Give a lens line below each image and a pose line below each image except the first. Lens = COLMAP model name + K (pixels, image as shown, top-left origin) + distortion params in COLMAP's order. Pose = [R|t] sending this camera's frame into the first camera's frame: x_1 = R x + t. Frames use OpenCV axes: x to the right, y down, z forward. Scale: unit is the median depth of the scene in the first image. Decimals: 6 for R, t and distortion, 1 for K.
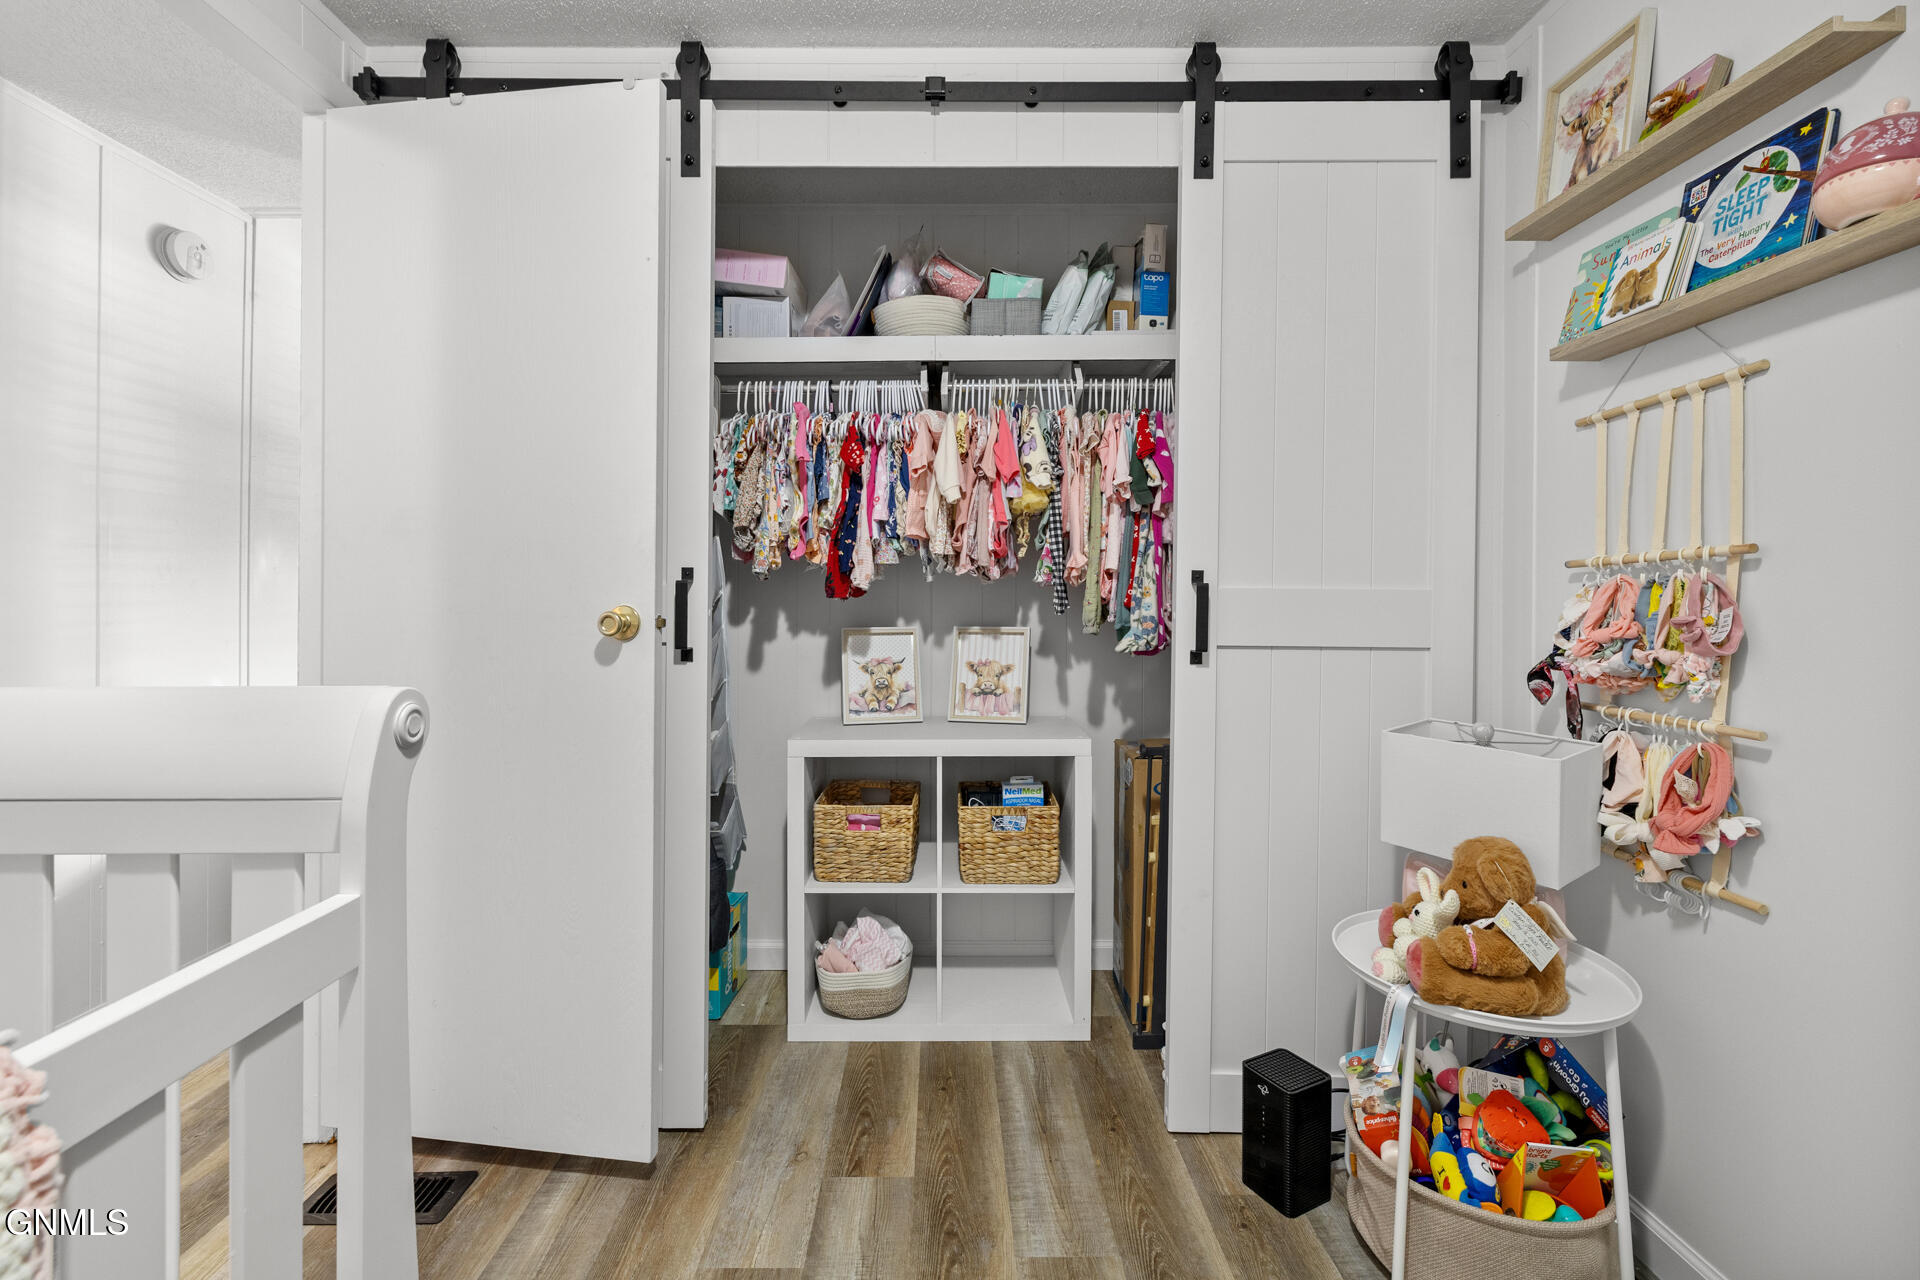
lens RADIAL K [[843.0, 0, 962.5], [0, 843.0, 599.5], [0, 0, 1]] dist [-0.000428, 0.000071]
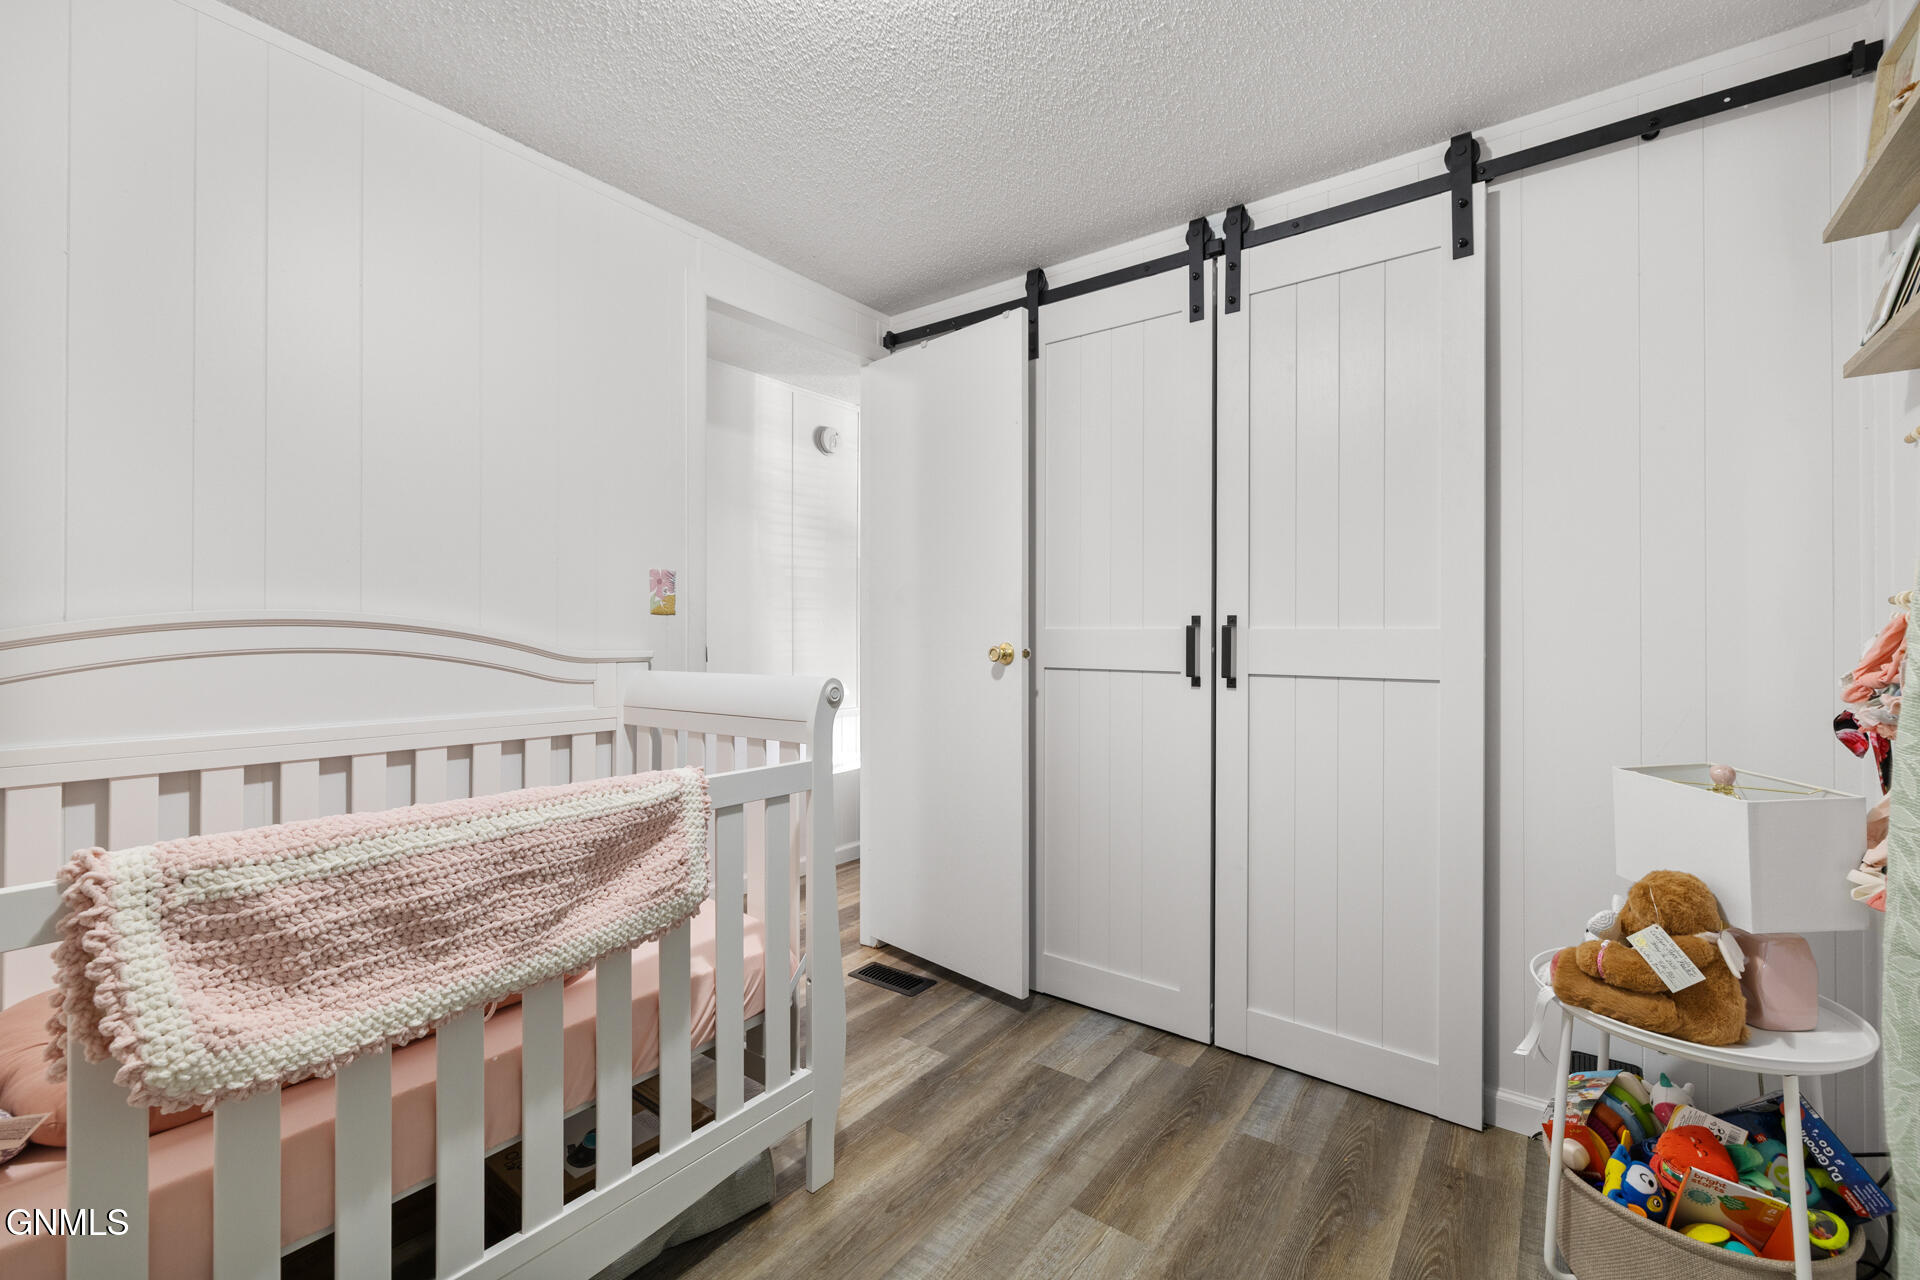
lens RADIAL K [[809.0, 0, 955.5], [0, 809.0, 628.3], [0, 0, 1]] dist [-0.000673, 0.000033]
pose [[0.798243, -0.005877, -0.602307, 0.491325], [0.001565, 0.999969, -0.007684, -0.008100], [0.602333, 0.005191, 0.798228, -0.300896]]
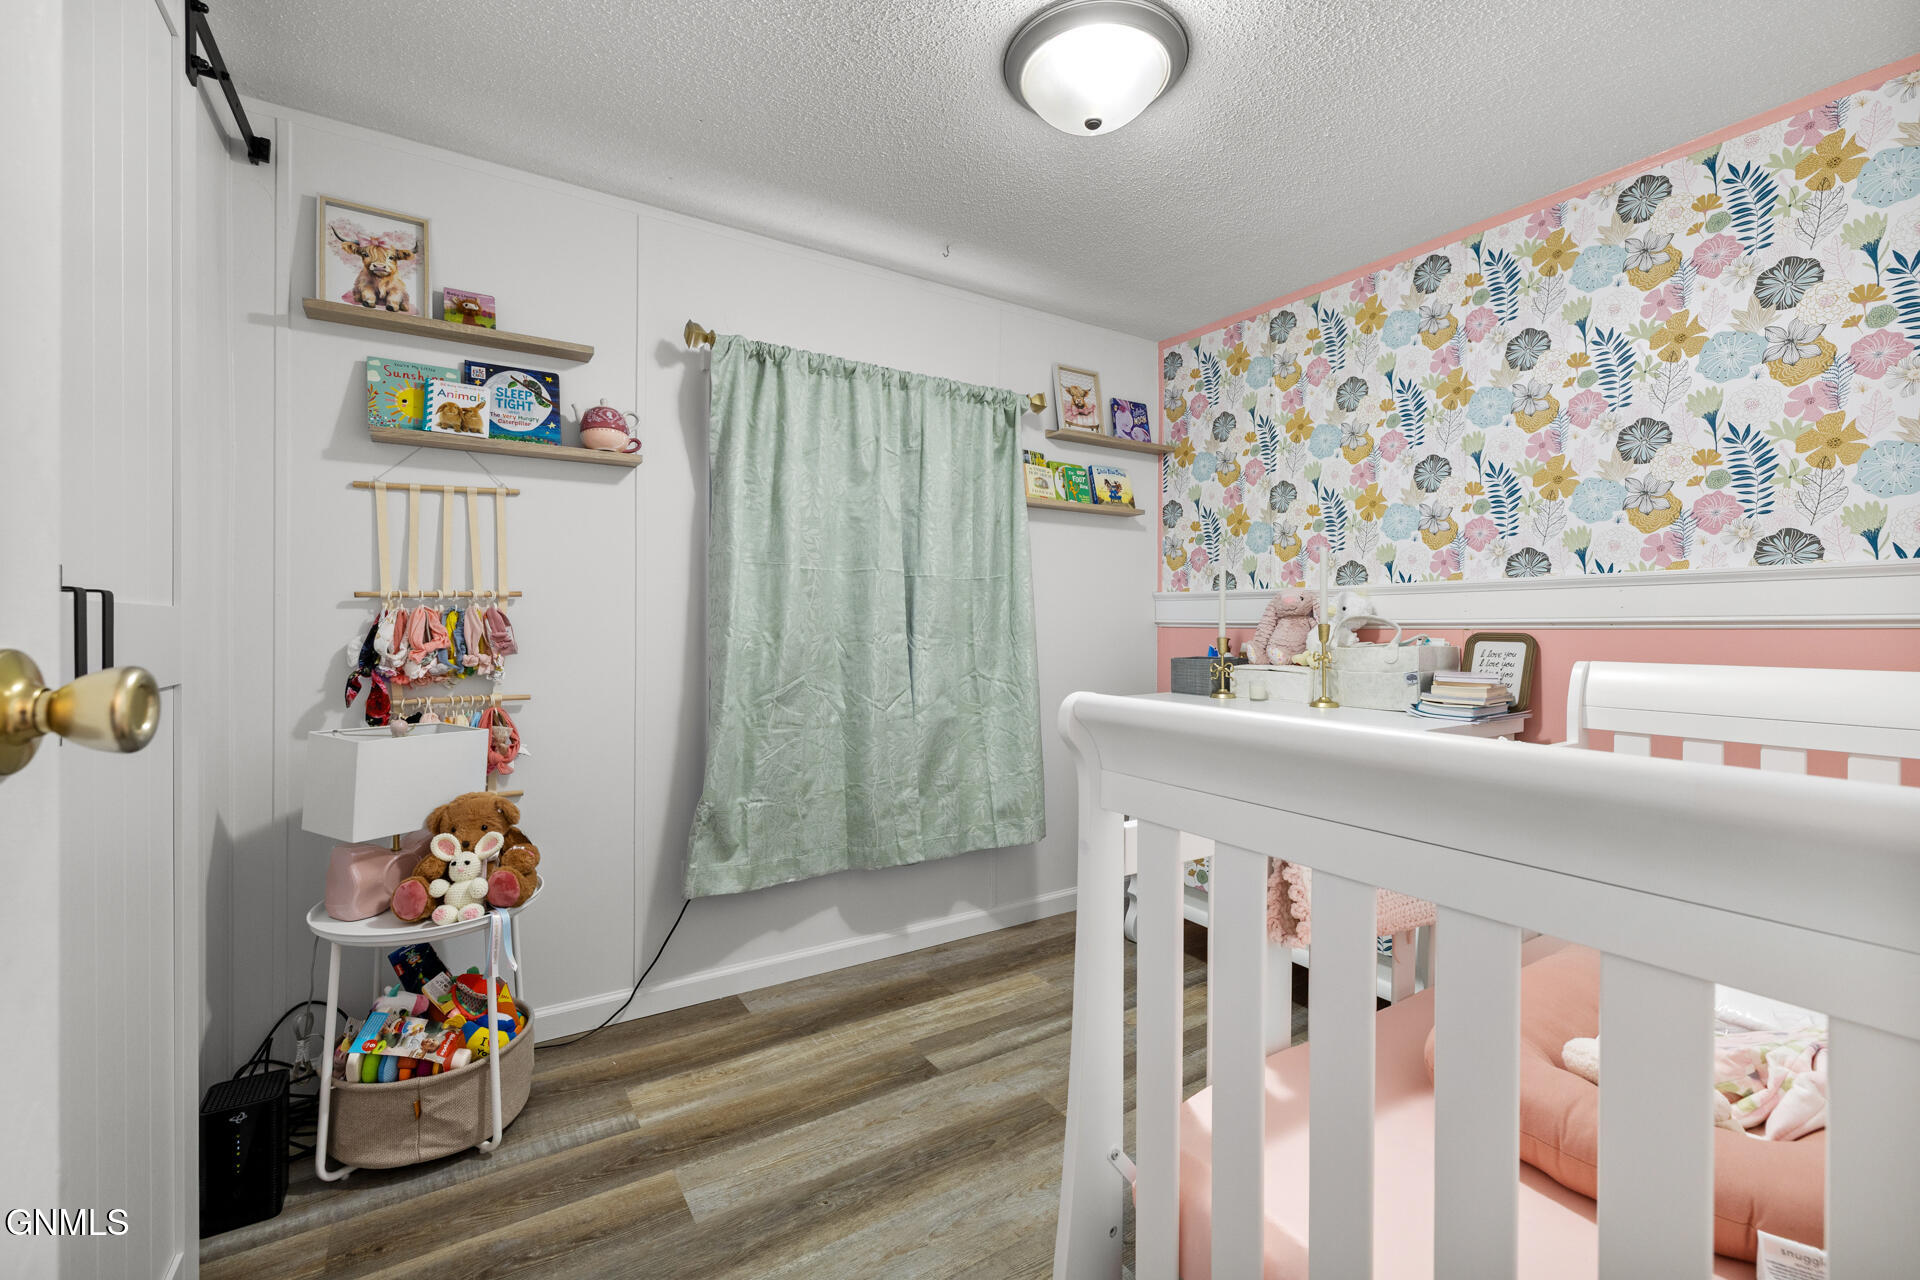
lens RADIAL K [[809.0, 0, 955.5], [0, 809.0, 628.3], [0, 0, 1]] dist [-0.000673, 0.000033]
pose [[-0.525727, -0.007977, 0.850616, -0.820672], [-0.004225, 0.999968, 0.006766, -0.002532], [-0.850643, -0.000037, -0.525744, 0.904336]]
